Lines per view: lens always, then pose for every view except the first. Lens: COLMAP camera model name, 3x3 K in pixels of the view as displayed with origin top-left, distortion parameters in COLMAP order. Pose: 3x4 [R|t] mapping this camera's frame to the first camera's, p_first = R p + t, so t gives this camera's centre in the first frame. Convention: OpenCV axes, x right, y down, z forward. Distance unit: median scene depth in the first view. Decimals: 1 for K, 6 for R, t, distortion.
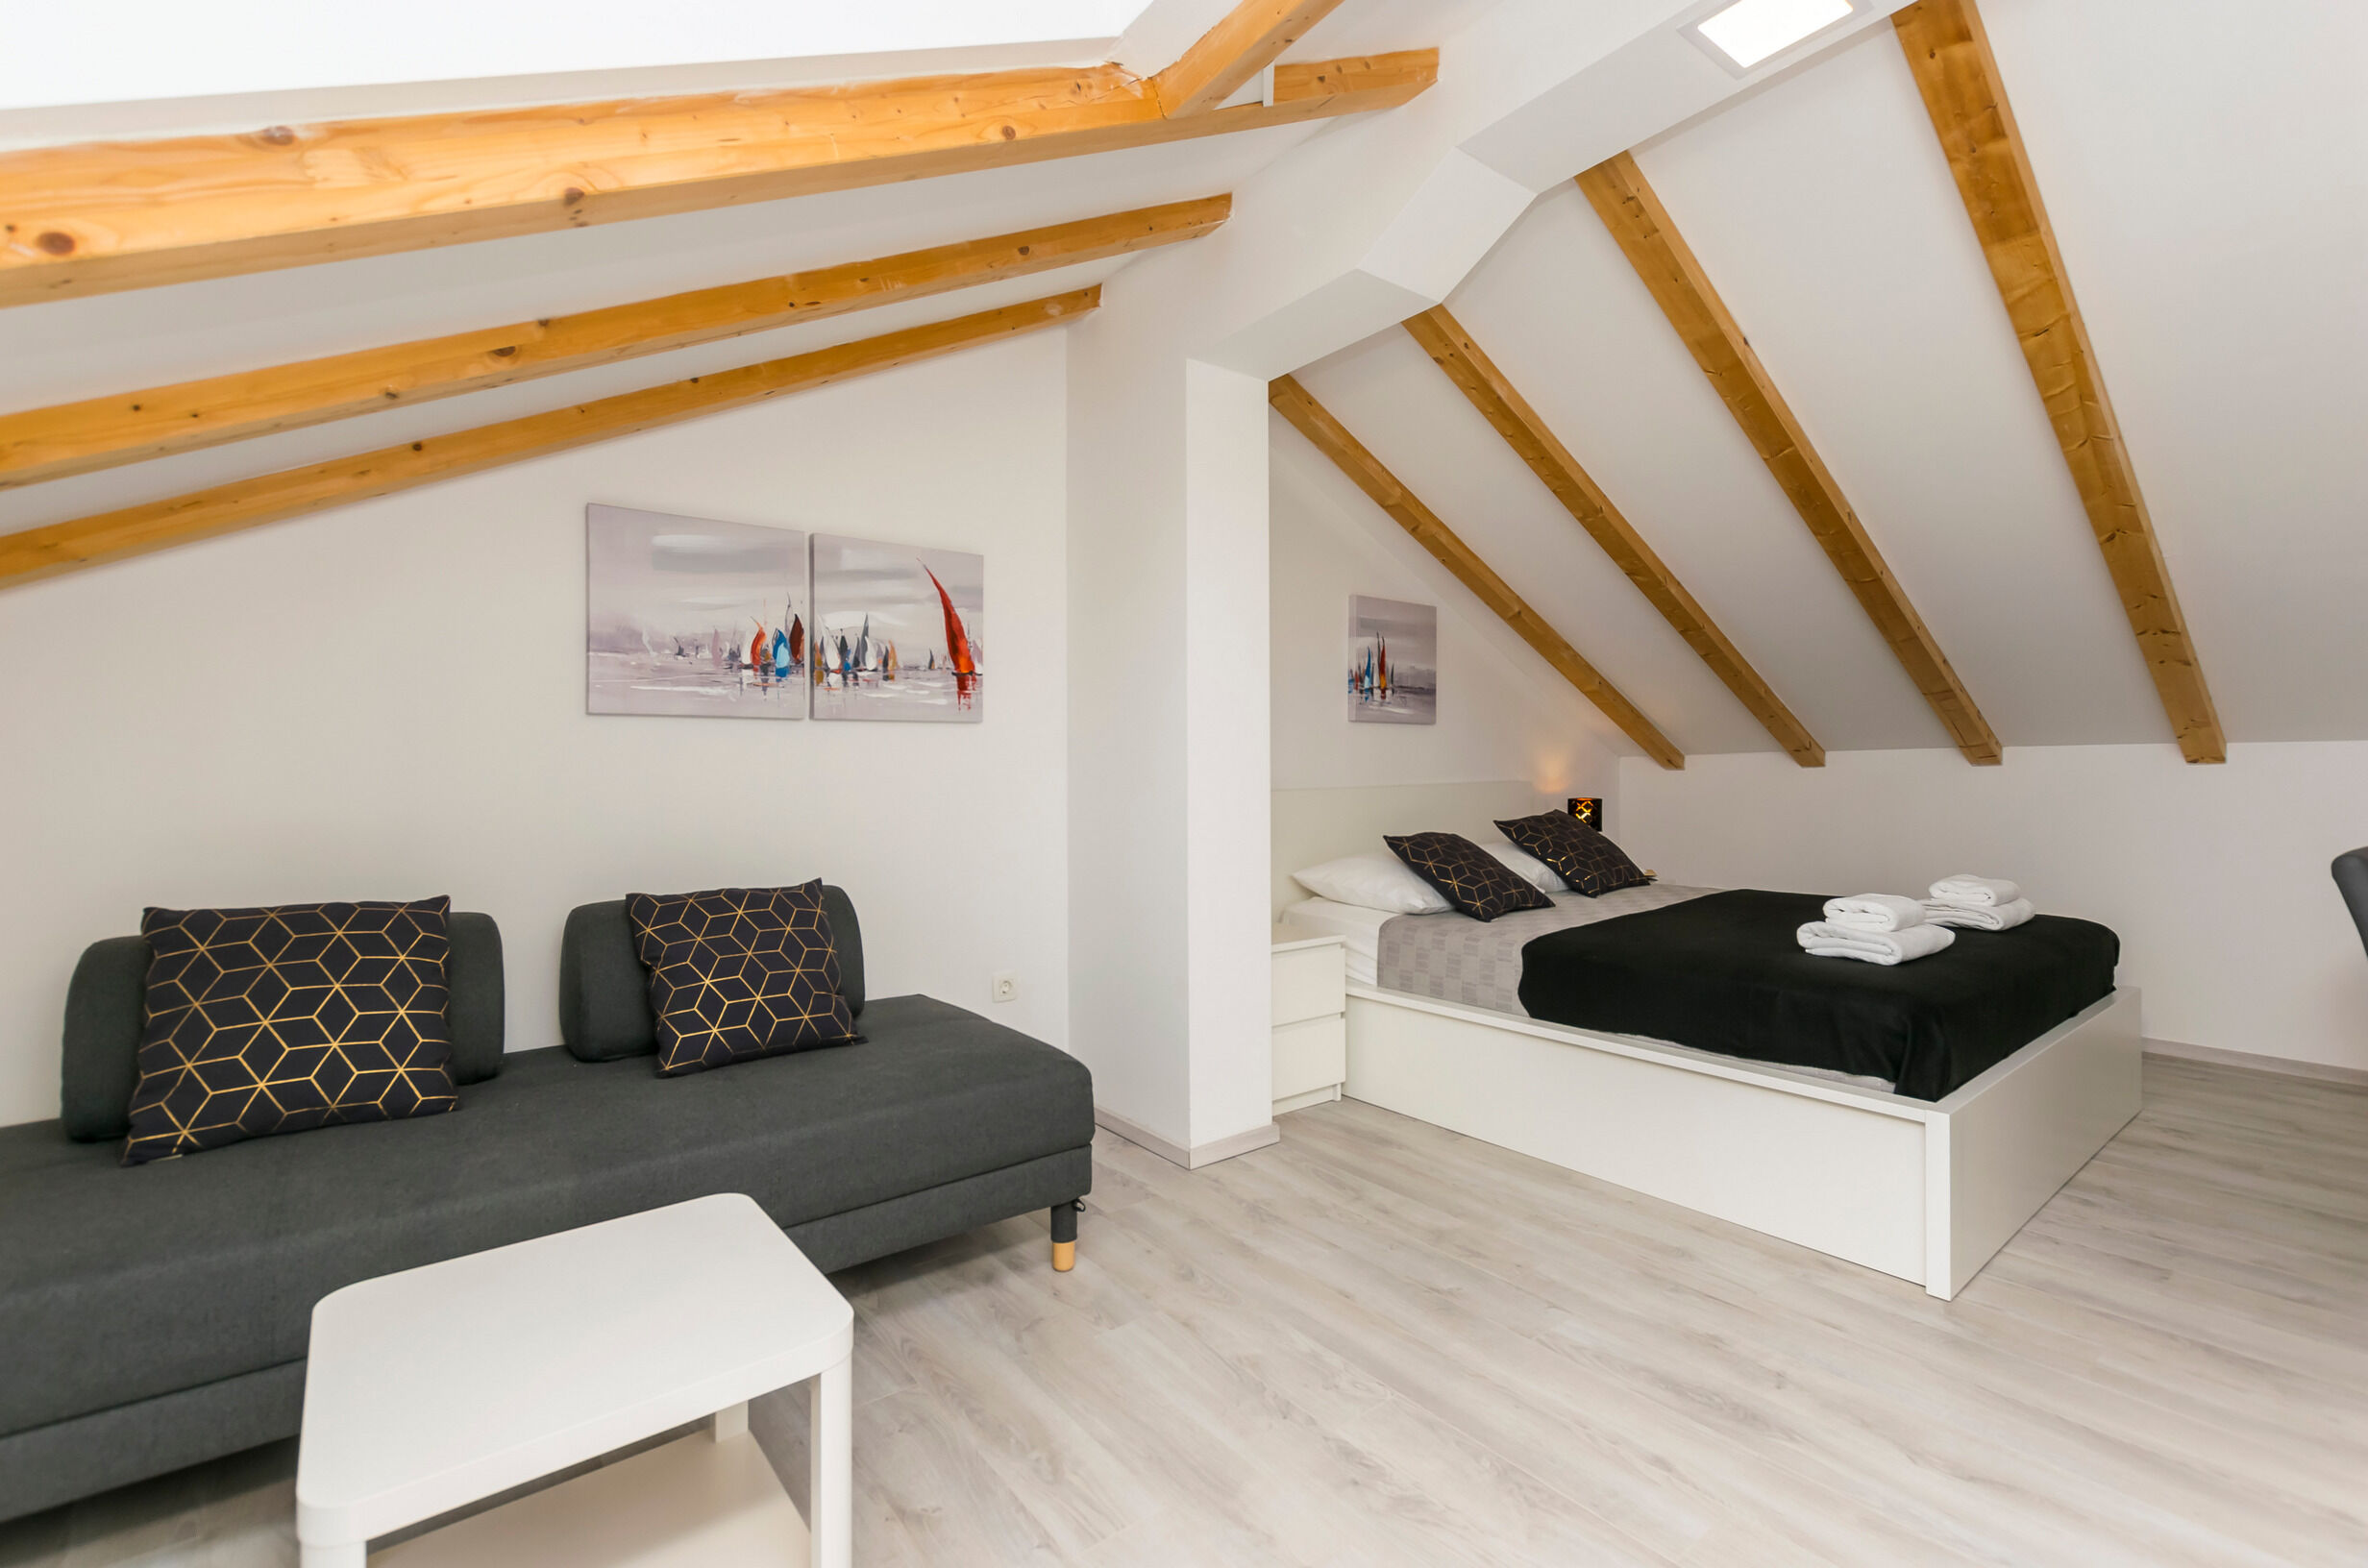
lens RADIAL K [[1021.0, 0, 1175.5], [0, 1021.0, 778.2], [0, 0, 1]] dist [-0.003056, -0.000755]
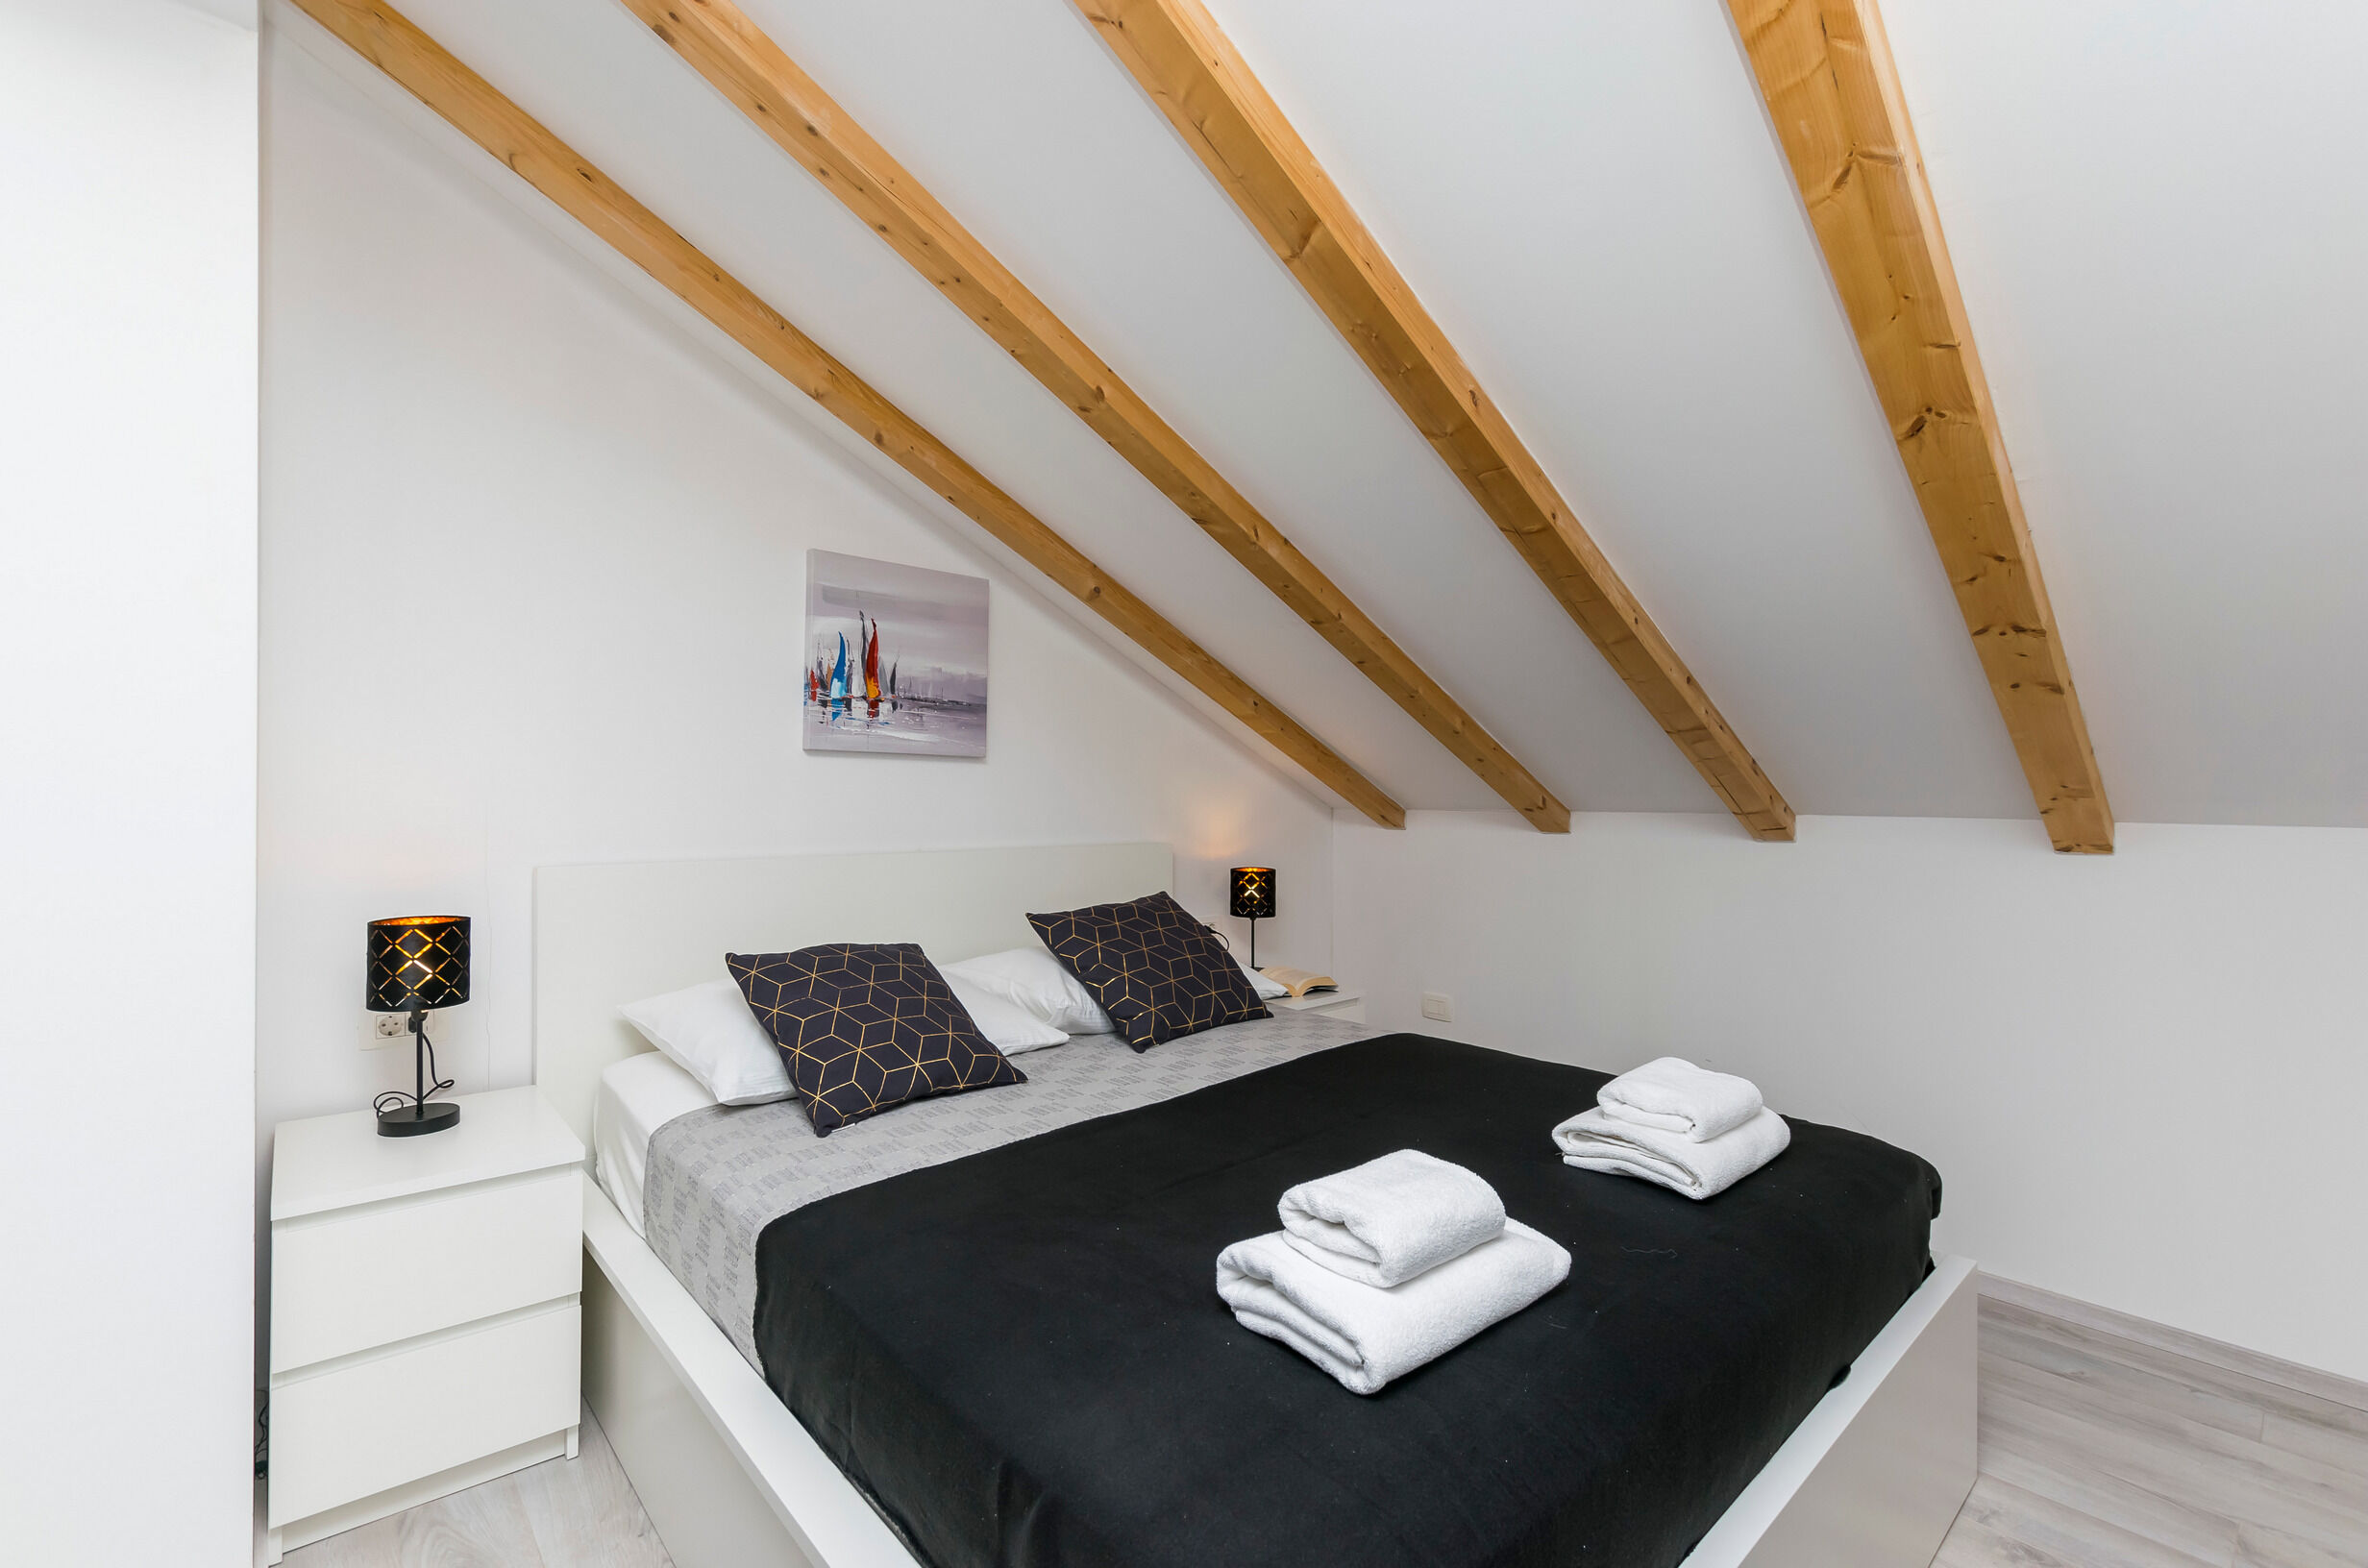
lens RADIAL K [[1027.3, 0, 1184.0], [0, 1027.3, 784.0], [0, 0, 1]] dist [0.002230, 0.000221]
pose [[0.996585, 0.024993, 0.078706, 0.482754], [-0.023579, 0.999544, -0.018841, -0.039152], [-0.079141, 0.016921, 0.996720, 0.484517]]
